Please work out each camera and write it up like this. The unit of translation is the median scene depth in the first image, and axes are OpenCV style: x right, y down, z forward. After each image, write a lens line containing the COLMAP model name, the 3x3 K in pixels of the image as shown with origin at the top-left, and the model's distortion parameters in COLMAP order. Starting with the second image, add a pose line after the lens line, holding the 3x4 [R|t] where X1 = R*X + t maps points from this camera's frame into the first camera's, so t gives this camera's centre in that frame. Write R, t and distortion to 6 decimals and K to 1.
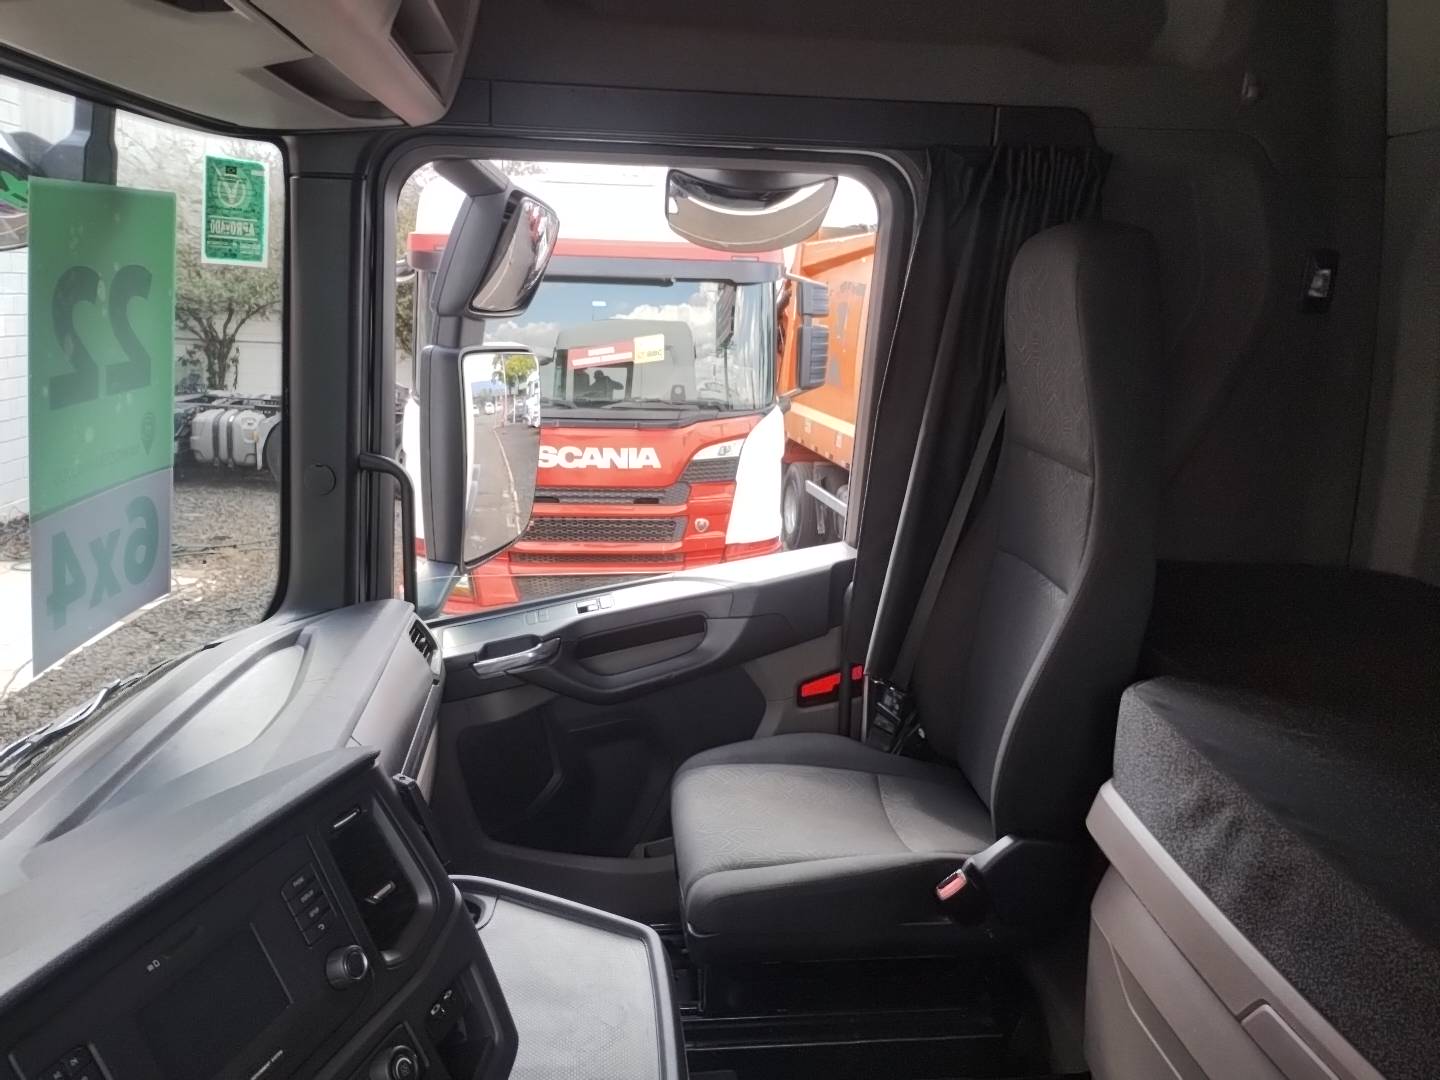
lens RADIAL K [[1200.8, 0, 731.2], [0, 1200.8, 538.5], [0, 0, 1]] dist [0.064694, -0.075413]
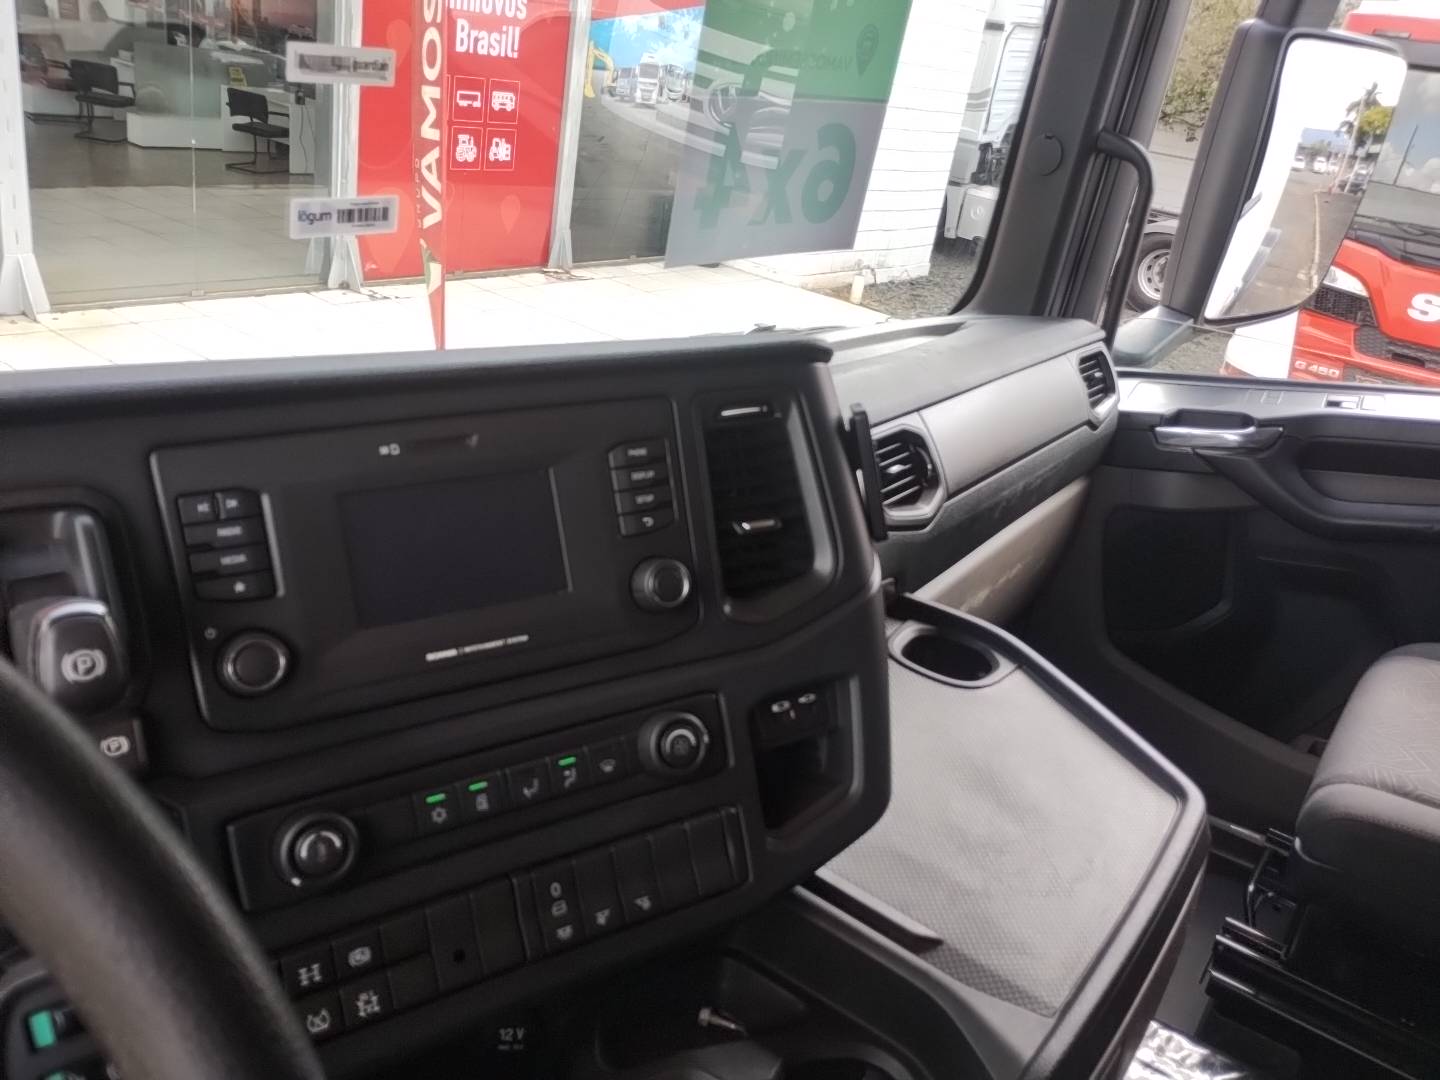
lens RADIAL K [[1200.8, 0, 731.2], [0, 1200.8, 538.5], [0, 0, 1]] dist [0.064694, -0.075413]
pose [[0.751660, 0.320488, -0.576450, 0.055839], [-0.244197, 0.947123, 0.208150, 0.077751], [0.612678, -0.015691, 0.790177, 0.213742]]
